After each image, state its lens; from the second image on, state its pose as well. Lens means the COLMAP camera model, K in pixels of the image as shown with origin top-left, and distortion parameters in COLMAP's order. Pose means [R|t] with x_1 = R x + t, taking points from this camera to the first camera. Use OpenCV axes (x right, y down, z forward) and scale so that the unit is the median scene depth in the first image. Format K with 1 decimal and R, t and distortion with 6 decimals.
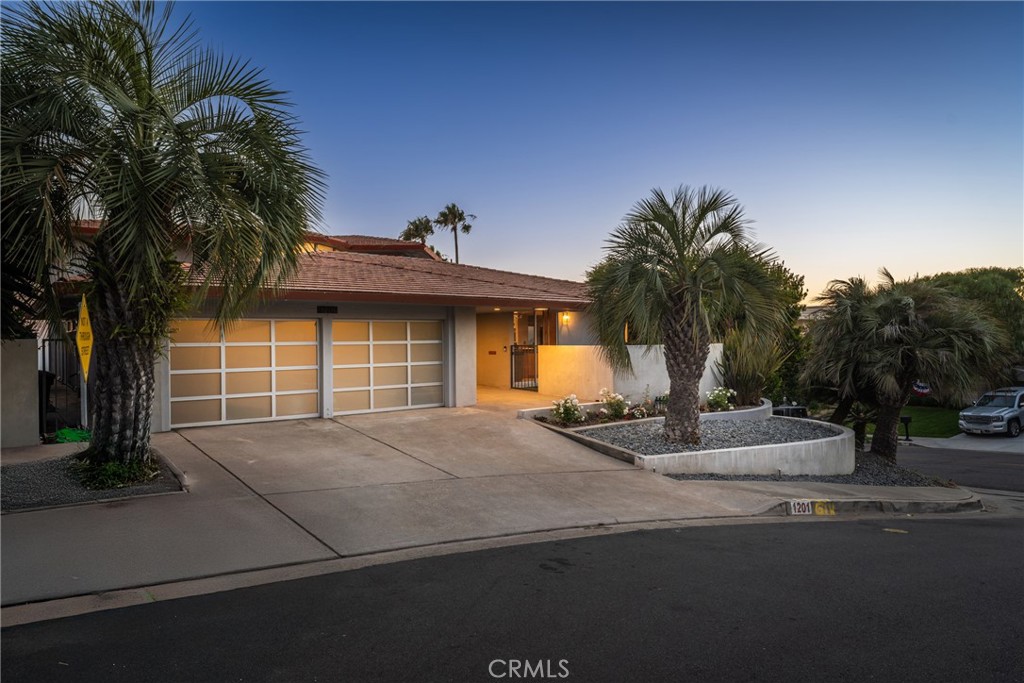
lens RADIAL K [[654.5, 0, 512.0], [0, 654.5, 341.5], [0, 0, 1]] dist [-0.029092, -0.000702]
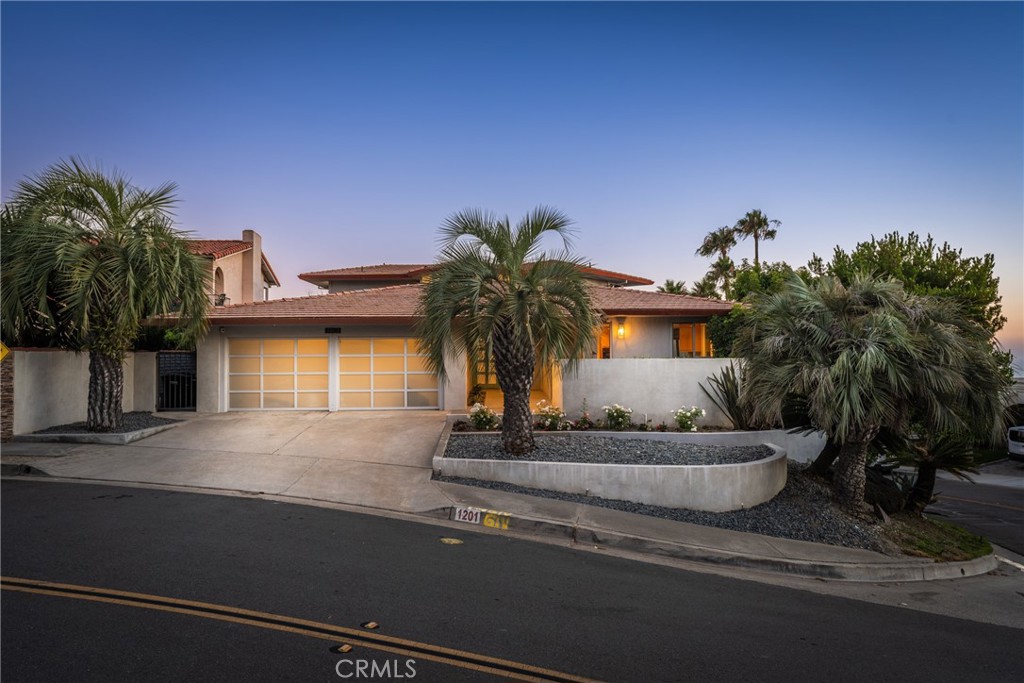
lens RADIAL K [[654.5, 0, 512.0], [0, 654.5, 341.5], [0, 0, 1]] dist [-0.029092, -0.000702]
pose [[0.806044, -0.005990, -0.591826, 0.871552], [-0.005358, 0.999834, -0.017417, -0.004667], [0.591832, 0.017210, 0.805878, 0.147746]]
